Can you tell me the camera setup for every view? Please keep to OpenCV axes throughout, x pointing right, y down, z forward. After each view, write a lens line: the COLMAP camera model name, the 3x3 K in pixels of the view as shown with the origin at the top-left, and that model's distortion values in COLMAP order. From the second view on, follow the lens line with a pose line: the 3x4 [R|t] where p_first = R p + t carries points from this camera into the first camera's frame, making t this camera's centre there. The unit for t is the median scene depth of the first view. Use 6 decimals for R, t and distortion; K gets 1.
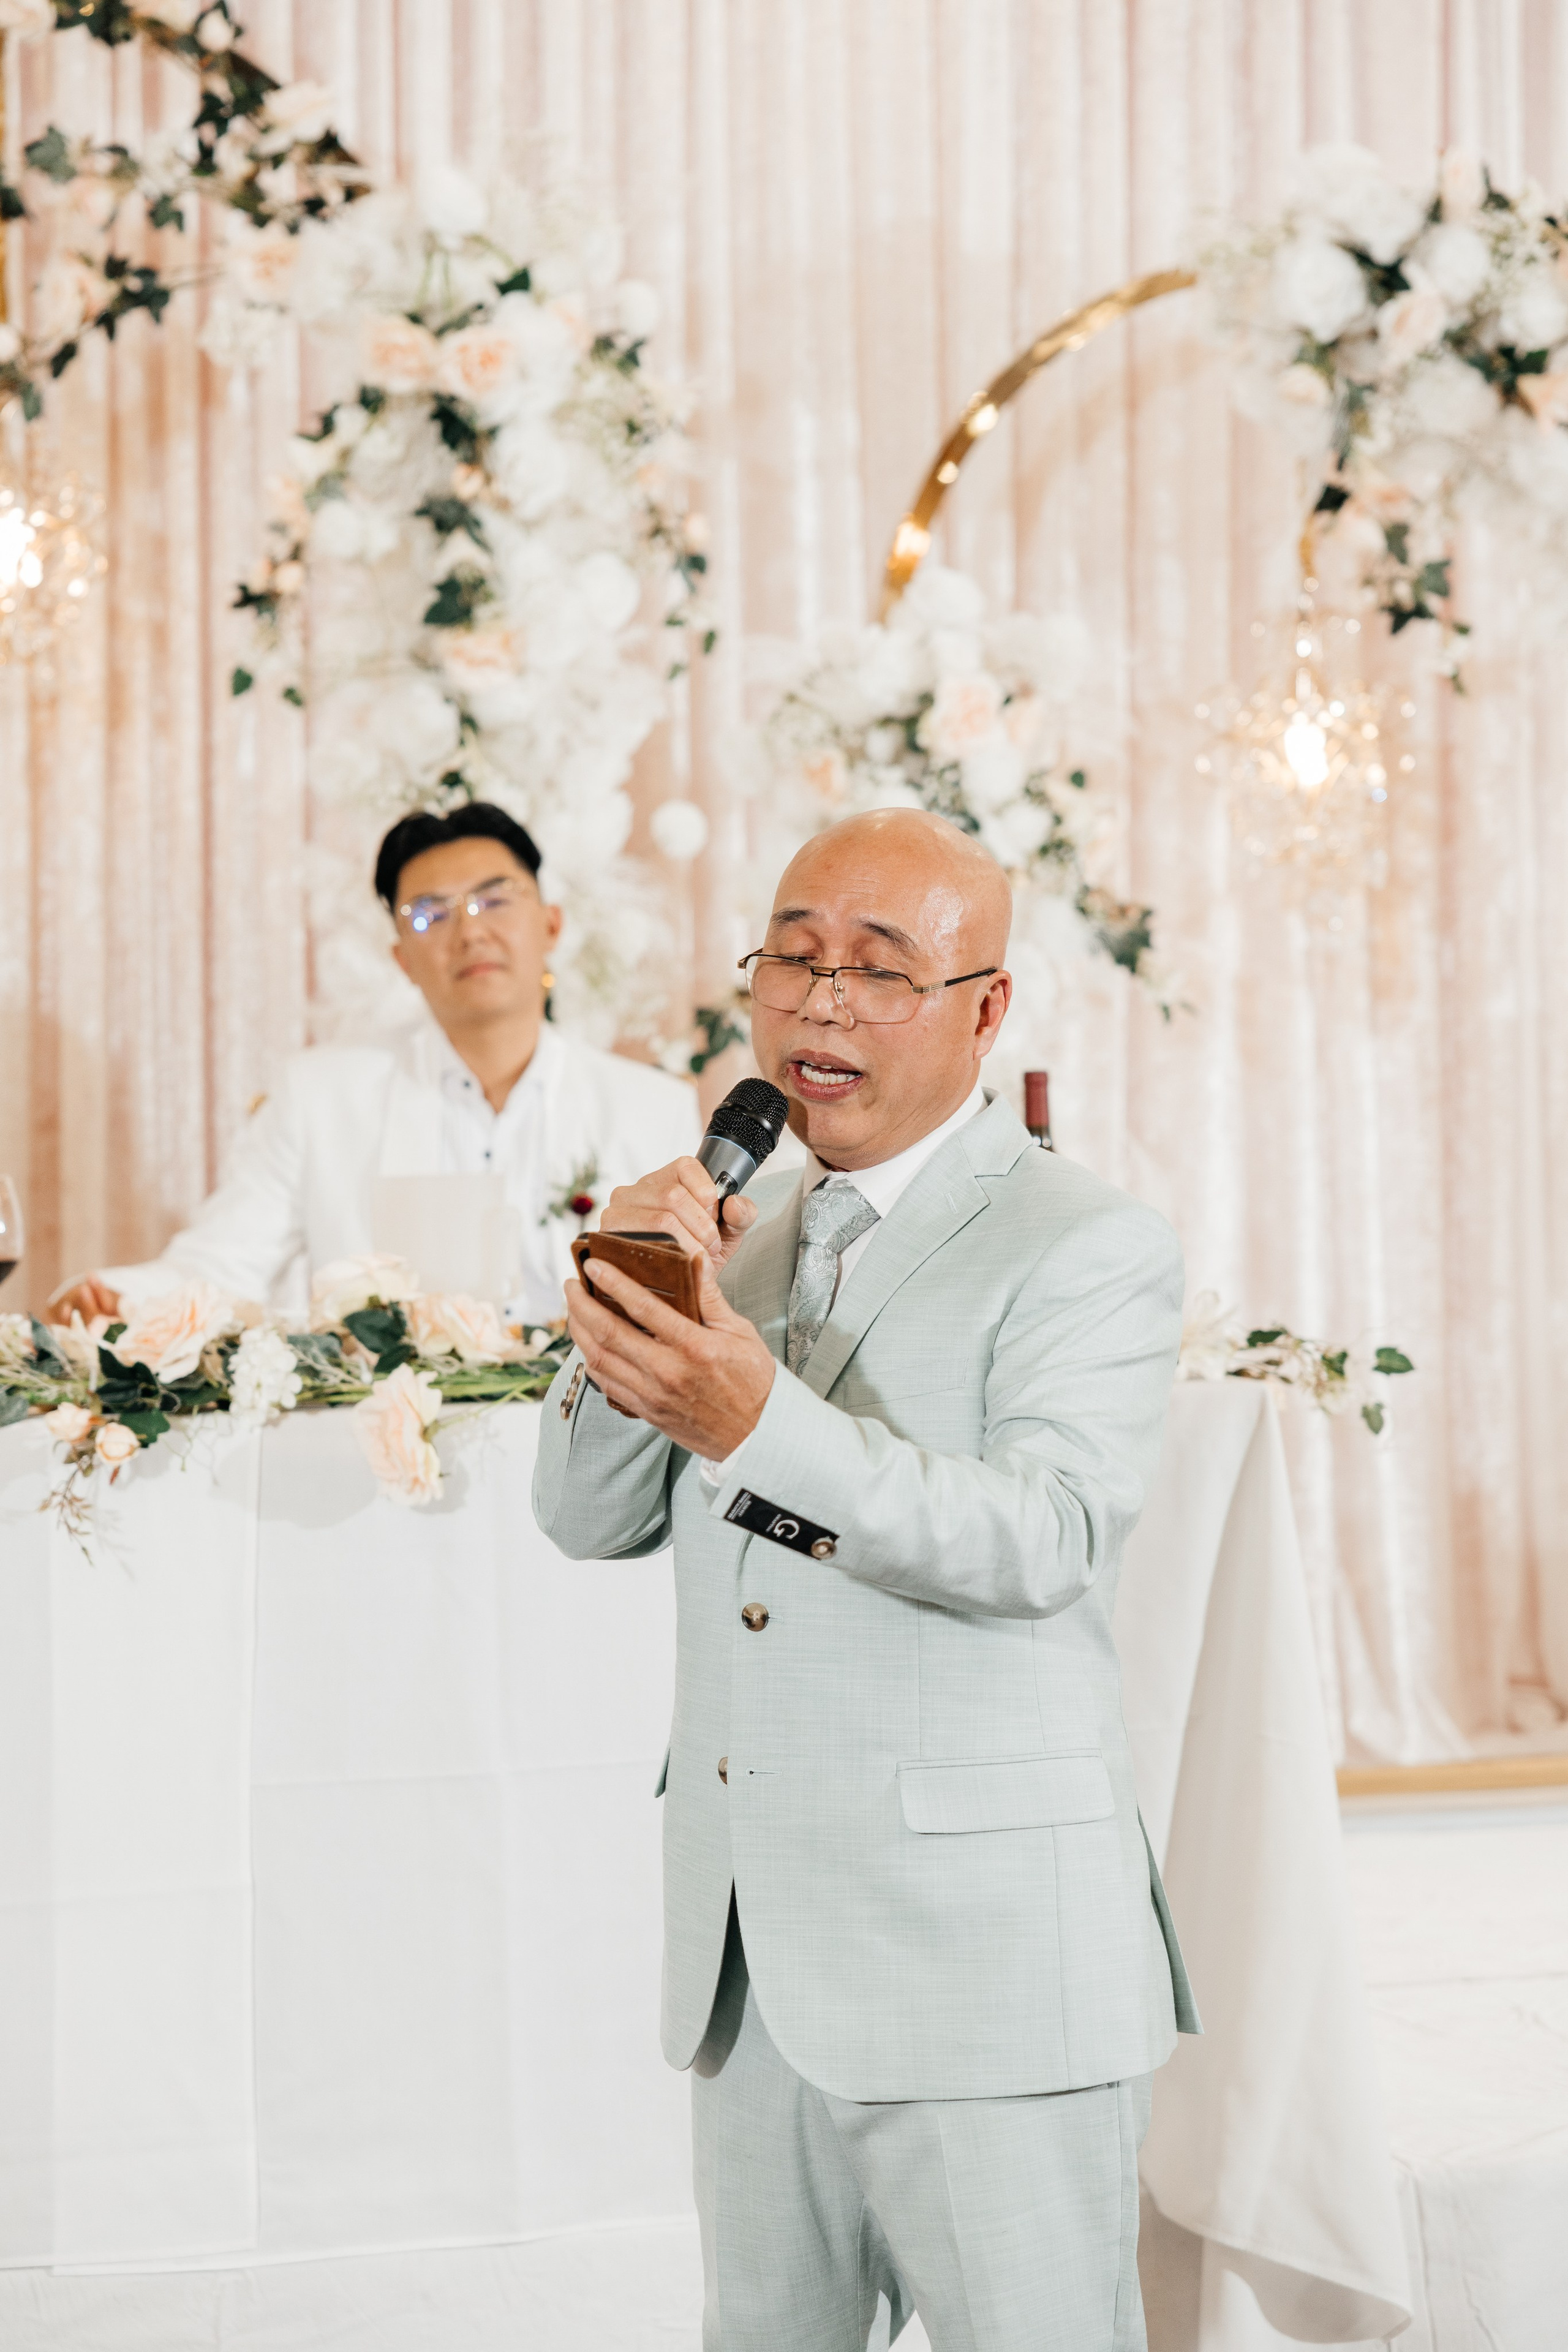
lens RADIAL K [[4387.4, 0, 784.0], [0, 4387.4, 1176.0], [0, 0, 1]] dist [0.023727, 0.054321]
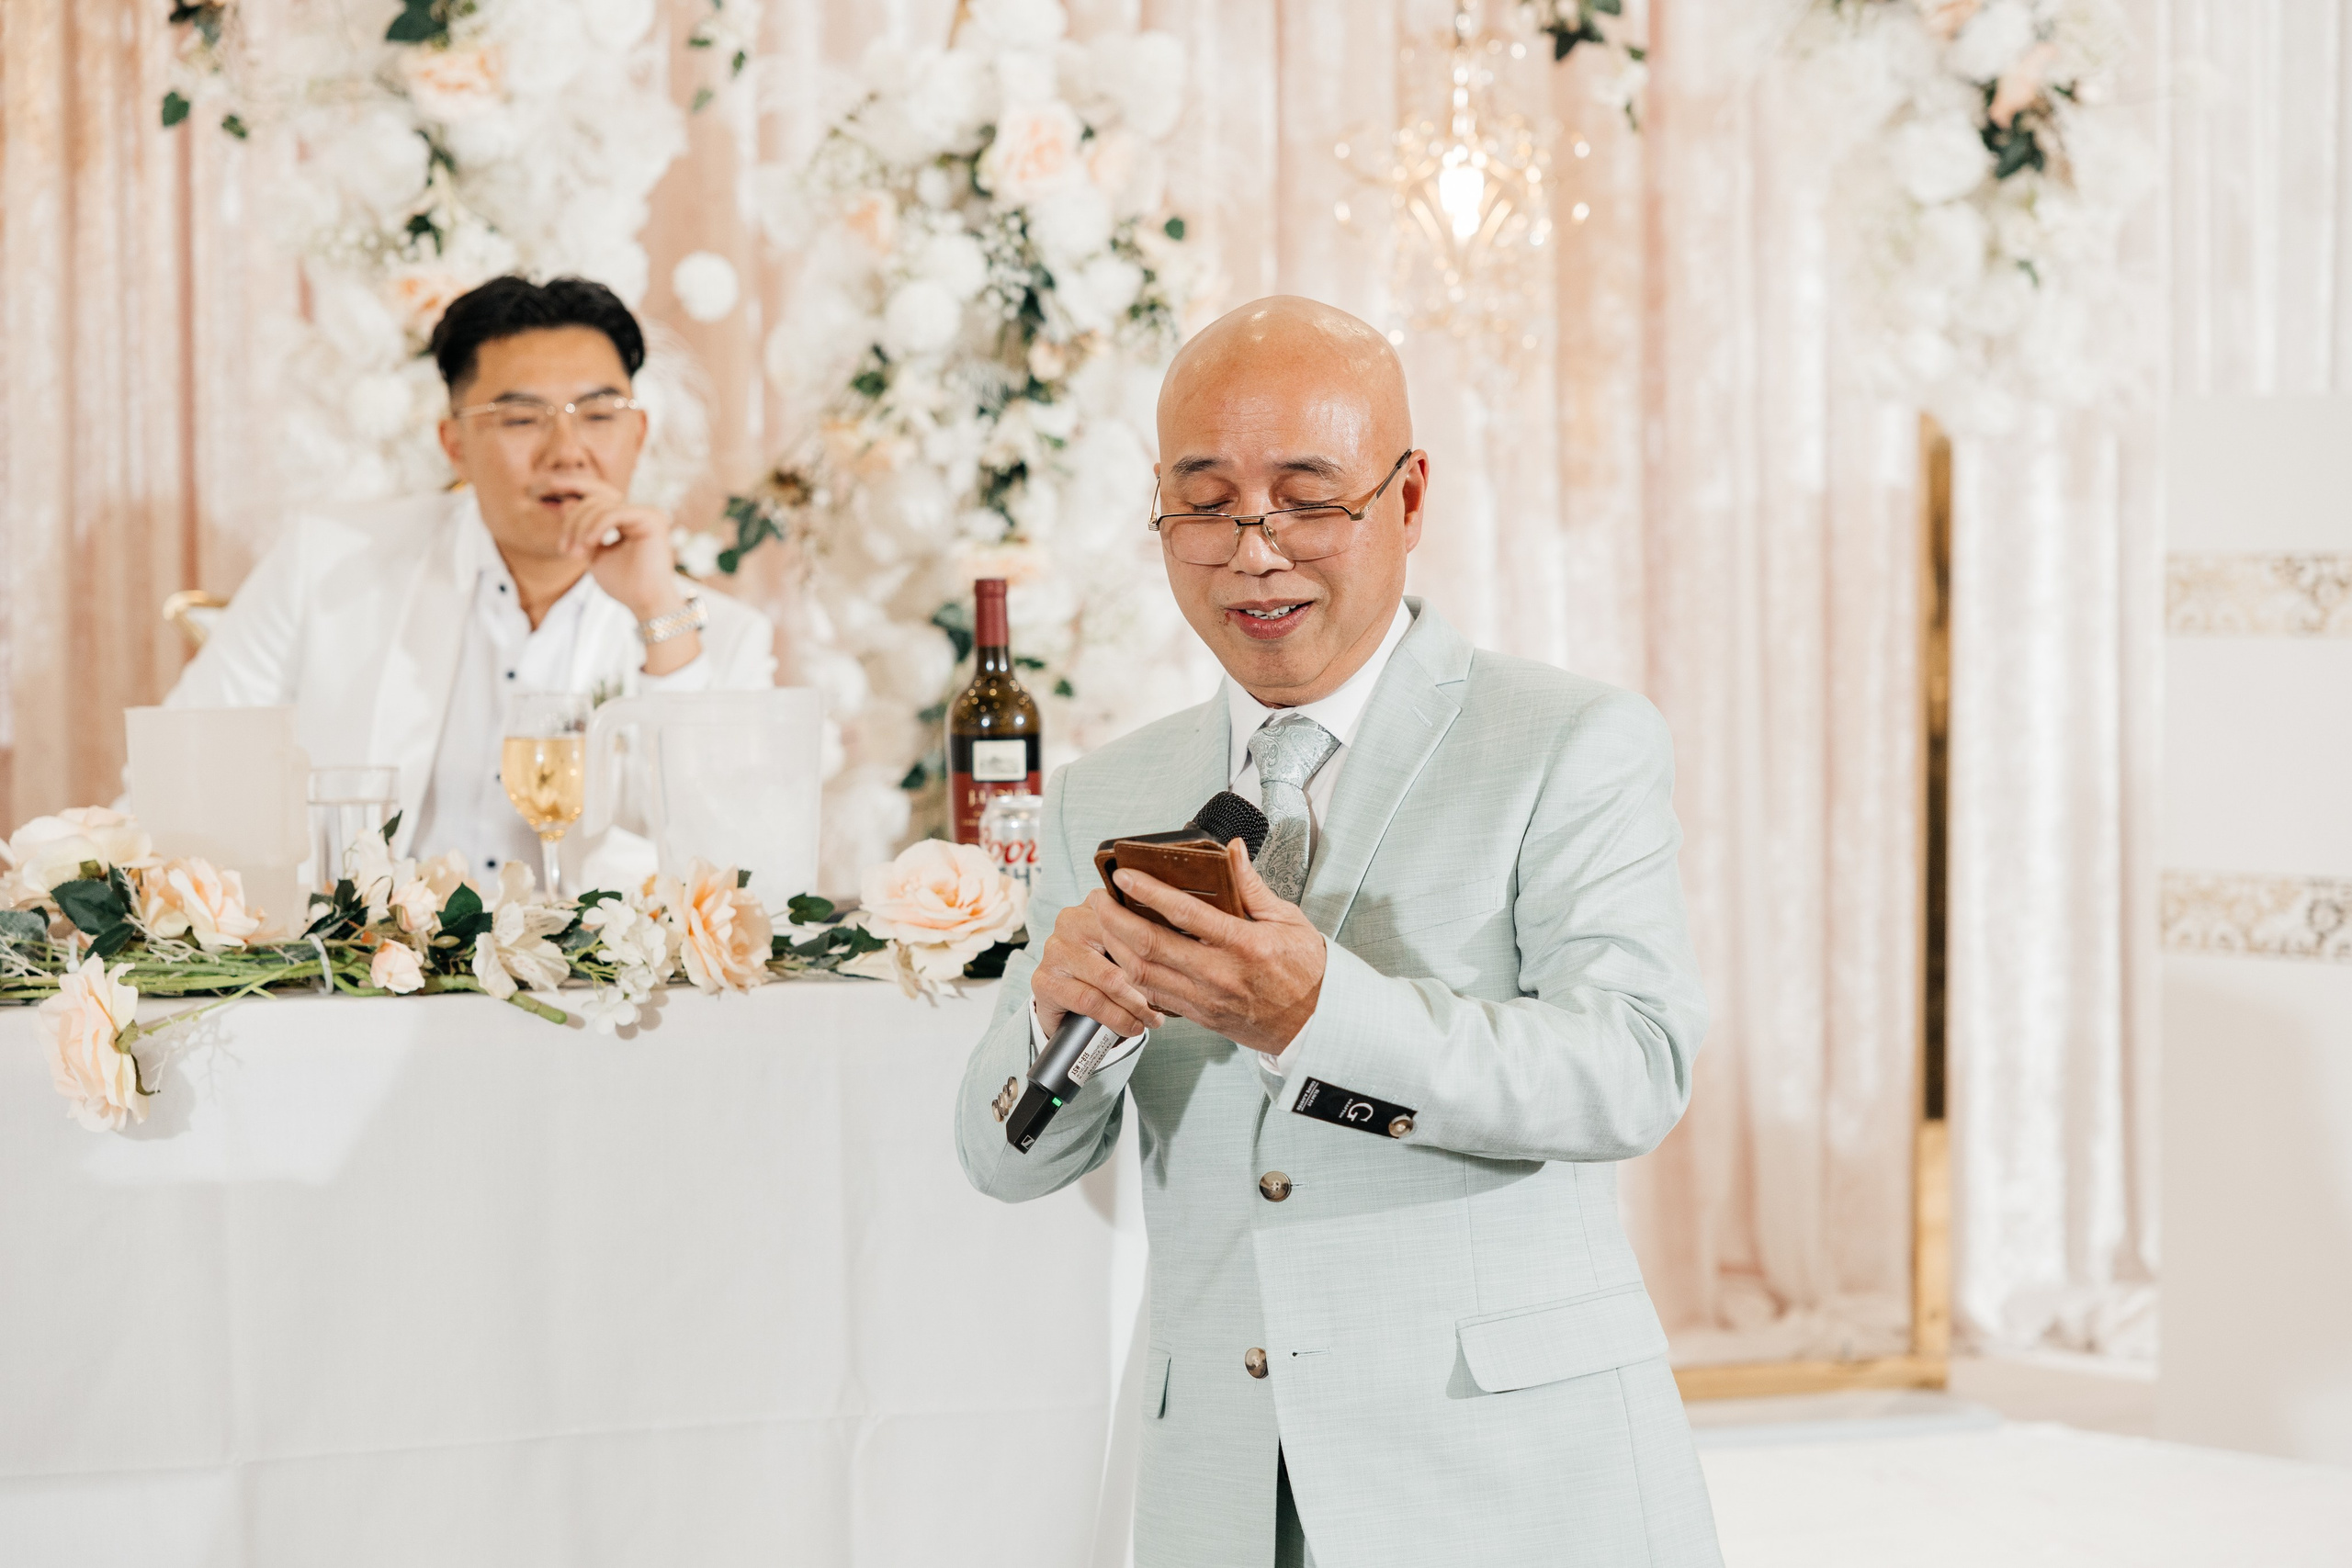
lens RADIAL K [[4387.0, 0, 1226.4], [0, 4387.0, 775.3], [0, 0, 1]] dist [0.023727, 0.054321]
pose [[0.999949, 0.003243, -0.009549, 0.086284], [-0.002982, 0.999625, 0.027207, -0.007691], [0.009634, -0.027177, 0.999584, 0.148467]]
